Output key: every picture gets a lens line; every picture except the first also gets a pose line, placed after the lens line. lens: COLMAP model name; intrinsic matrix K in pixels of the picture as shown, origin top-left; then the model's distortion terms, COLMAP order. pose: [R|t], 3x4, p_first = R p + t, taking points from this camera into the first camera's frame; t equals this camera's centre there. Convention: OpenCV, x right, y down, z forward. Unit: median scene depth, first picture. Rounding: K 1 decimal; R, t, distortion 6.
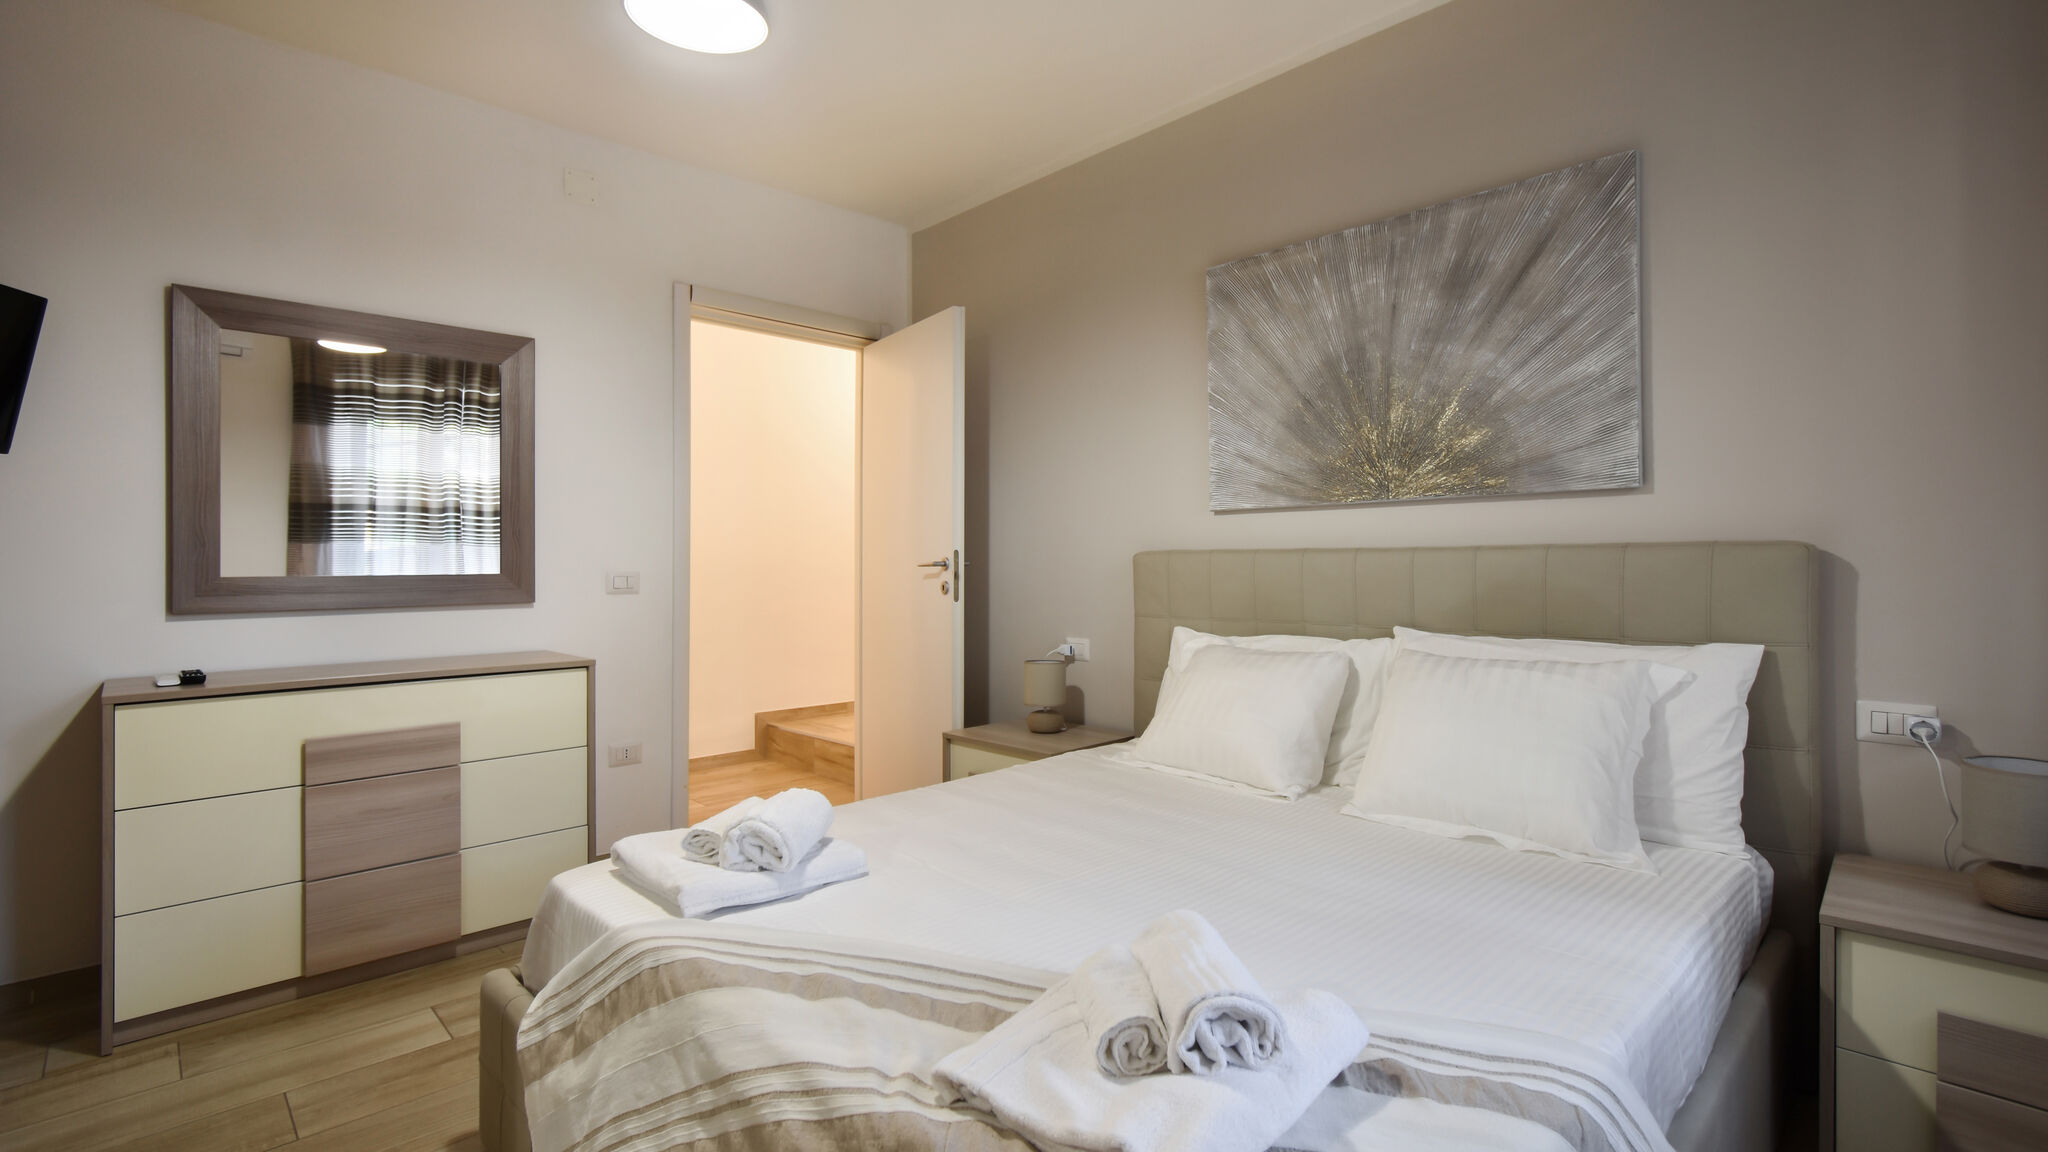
lens RADIAL K [[923.0, 0, 1024.0], [0, 923.0, 576.0], [0, 0, 1]] dist [0.004562, 0.000727]
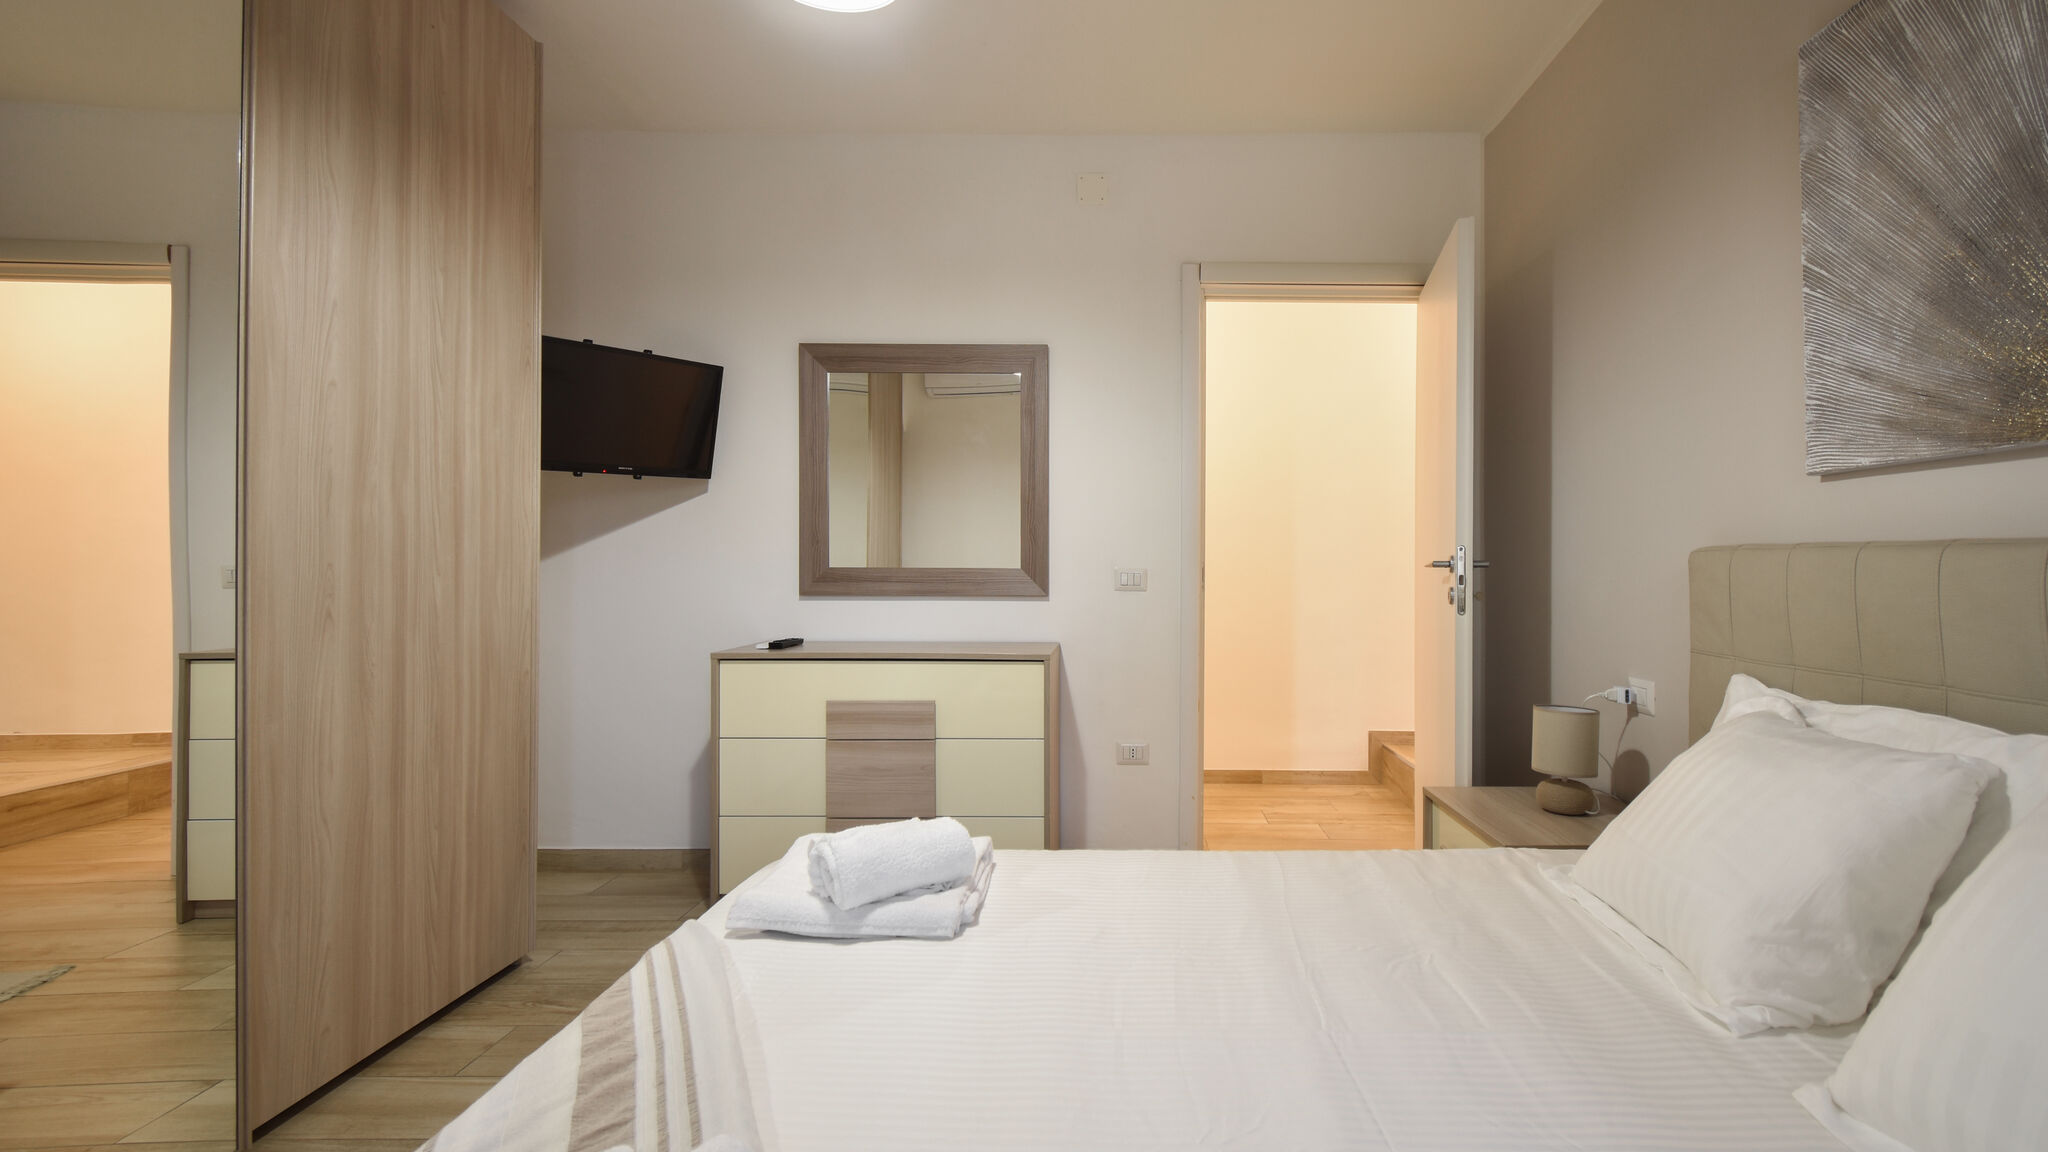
lens RADIAL K [[963.9, 0, 1130.8], [0, 963.9, 571.8], [0, 0, 1]] dist [0.000077, -0.000266]
pose [[0.719190, 0.016474, -0.694618, 0.331190], [-0.020160, 0.999793, 0.002838, -0.004655], [0.694521, 0.011963, 0.719373, 0.305898]]
